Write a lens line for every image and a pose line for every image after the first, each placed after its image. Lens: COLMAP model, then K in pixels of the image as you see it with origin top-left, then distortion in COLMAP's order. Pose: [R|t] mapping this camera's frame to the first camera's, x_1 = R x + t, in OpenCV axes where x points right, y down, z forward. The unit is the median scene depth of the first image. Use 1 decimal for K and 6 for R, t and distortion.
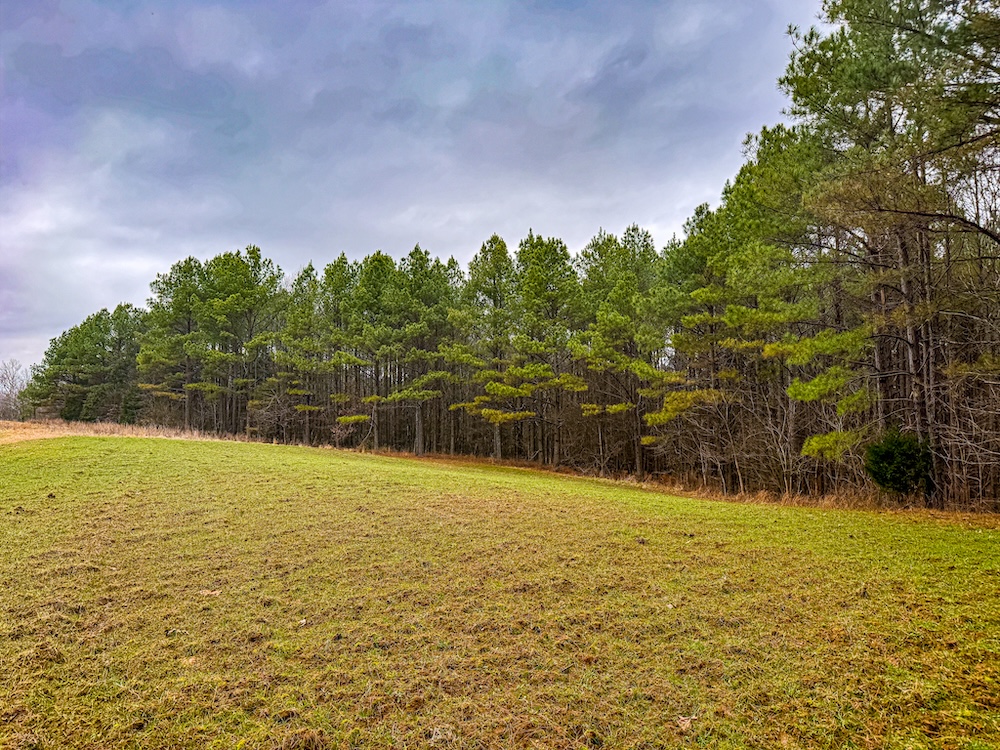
lens RADIAL K [[693.5, 0, 497.2], [0, 693.5, 375.1], [0, 0, 1]] dist [-0.011260, -0.012298]
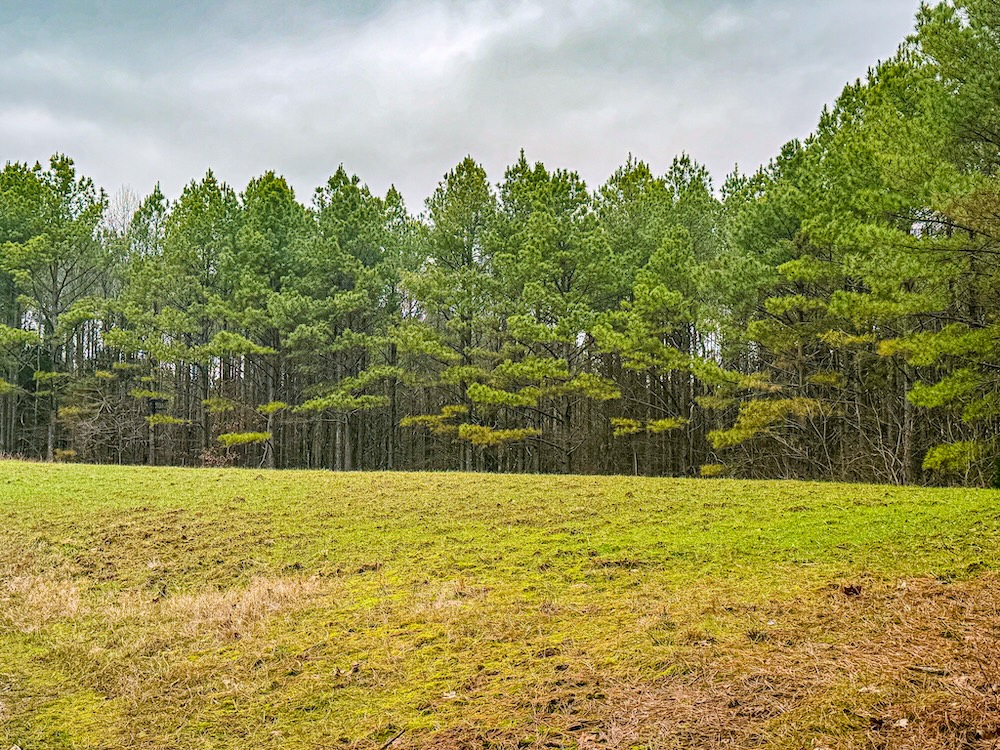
lens RADIAL K [[1317.6, 0, 500.8], [0, 1317.6, 374.9], [0, 0, 1]] dist [-0.001618, 0.000000]
pose [[0.993617, 0.019674, 0.111081, -0.122739], [-0.019398, 0.999805, -0.003563, 0.005295], [-0.111129, 0.001386, 0.993805, -0.263728]]
